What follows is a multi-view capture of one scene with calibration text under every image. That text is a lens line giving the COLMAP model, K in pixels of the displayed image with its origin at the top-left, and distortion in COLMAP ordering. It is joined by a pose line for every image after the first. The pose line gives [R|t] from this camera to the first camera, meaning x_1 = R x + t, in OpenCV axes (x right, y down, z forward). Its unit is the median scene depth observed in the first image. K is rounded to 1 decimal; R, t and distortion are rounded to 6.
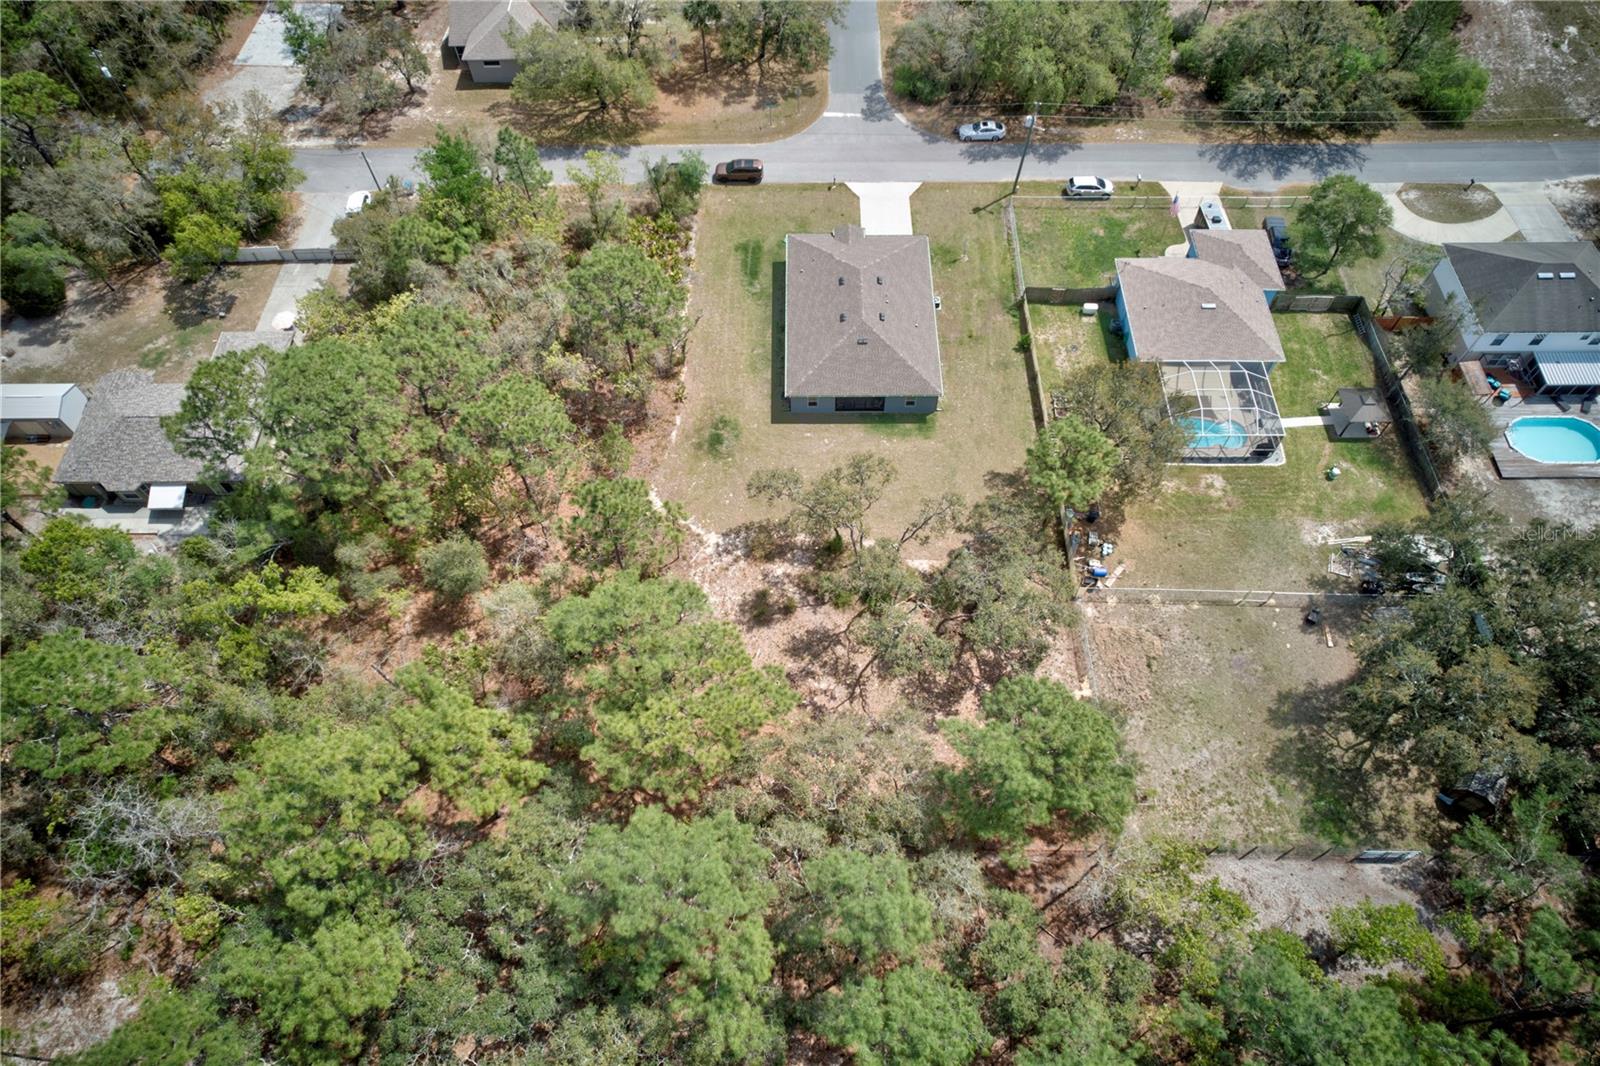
lens RADIAL K [[1021.1, 0, 804.7], [0, 1021.1, 539.4], [0, 0, 1]] dist [-0.060064, 0.053670]
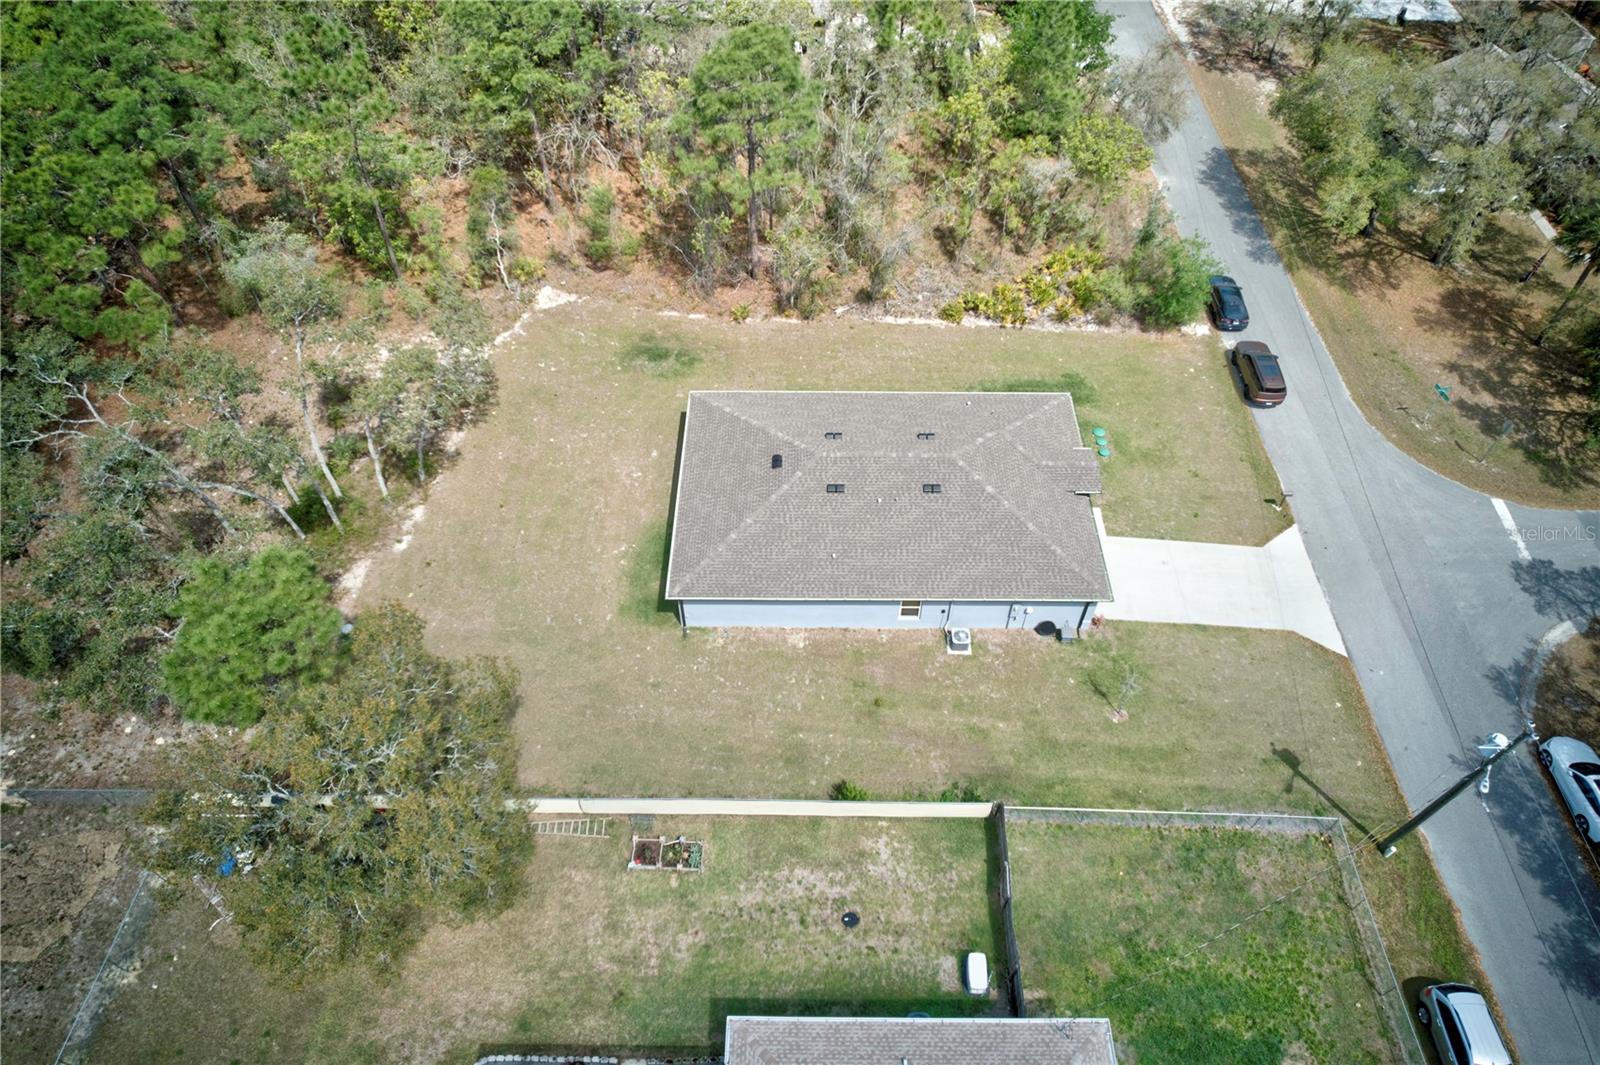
lens RADIAL K [[1021.1, 0, 806.1], [0, 1021.1, 534.1], [0, 0, 1]] dist [-0.060064, 0.053670]
pose [[-0.008109, 0.769457, -0.638647, 0.400606], [-0.858450, 0.322185, 0.399076, -0.380564], [0.512834, 0.551482, 0.657928, 0.618814]]
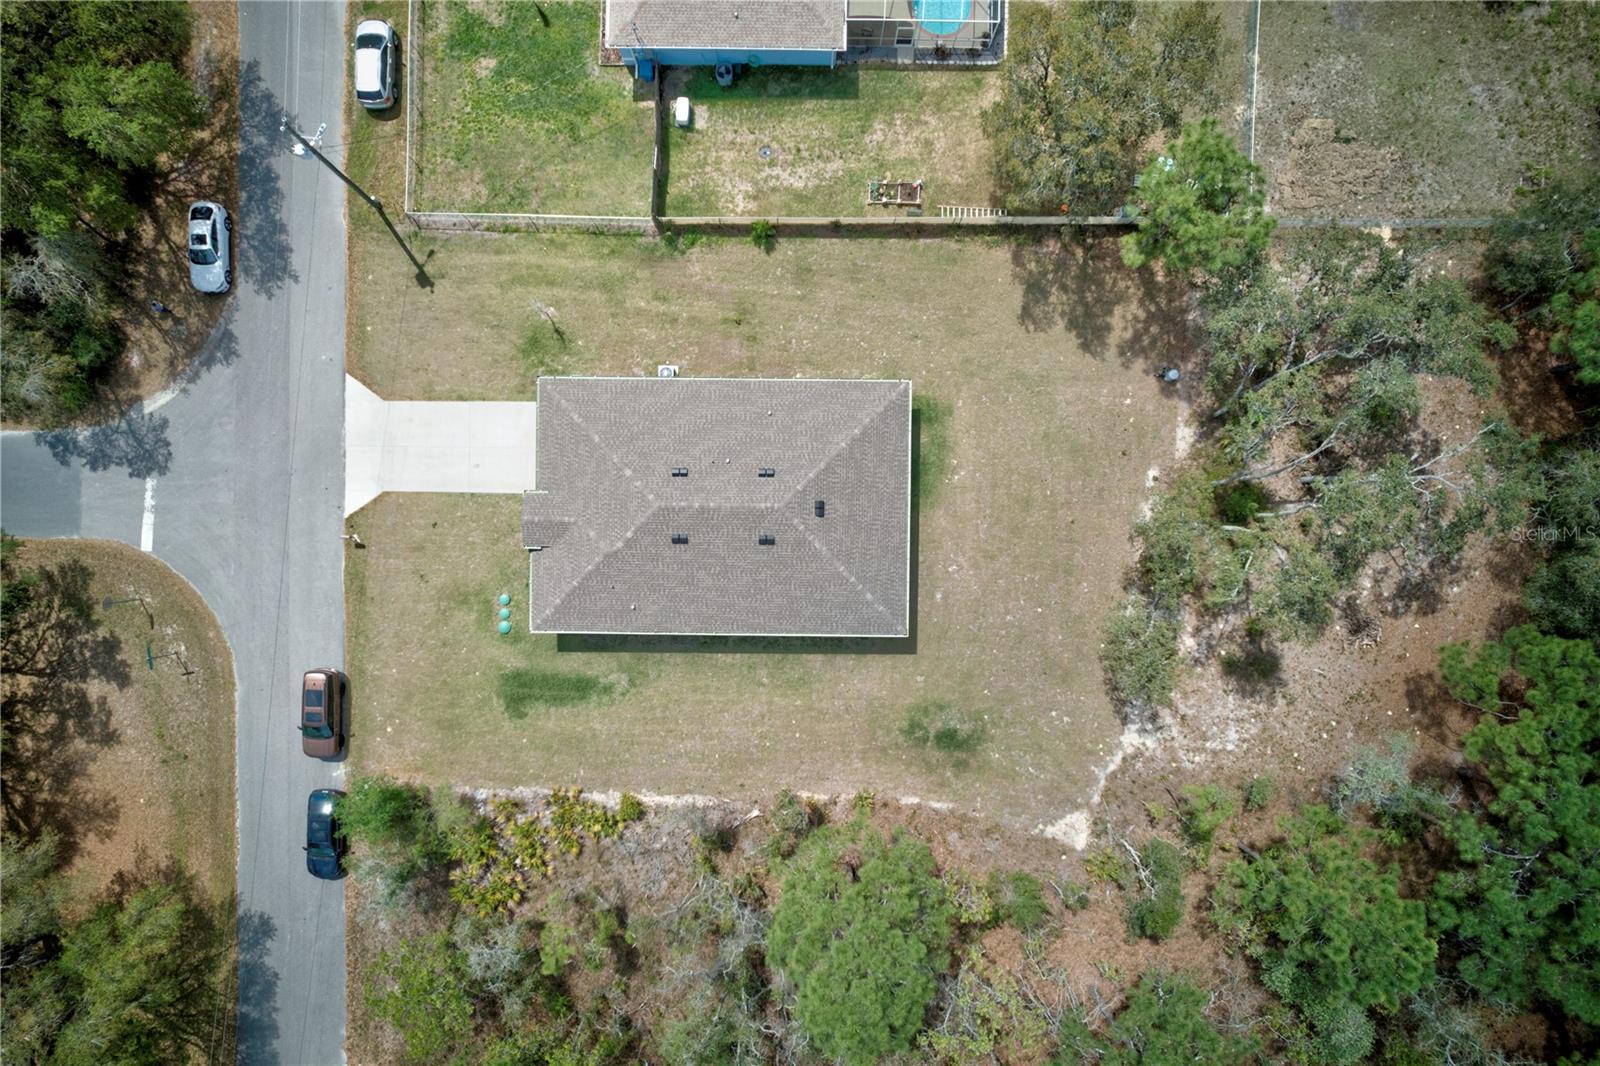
lens RADIAL K [[1021.1, 0, 803.2], [0, 1021.1, 525.6], [0, 0, 1]] dist [-0.060064, 0.053670]
pose [[0.015118, -0.999851, -0.008342, 0.048098], [0.855962, 0.008629, 0.516966, -0.468938], [-0.516817, -0.014956, 0.855965, 0.459534]]
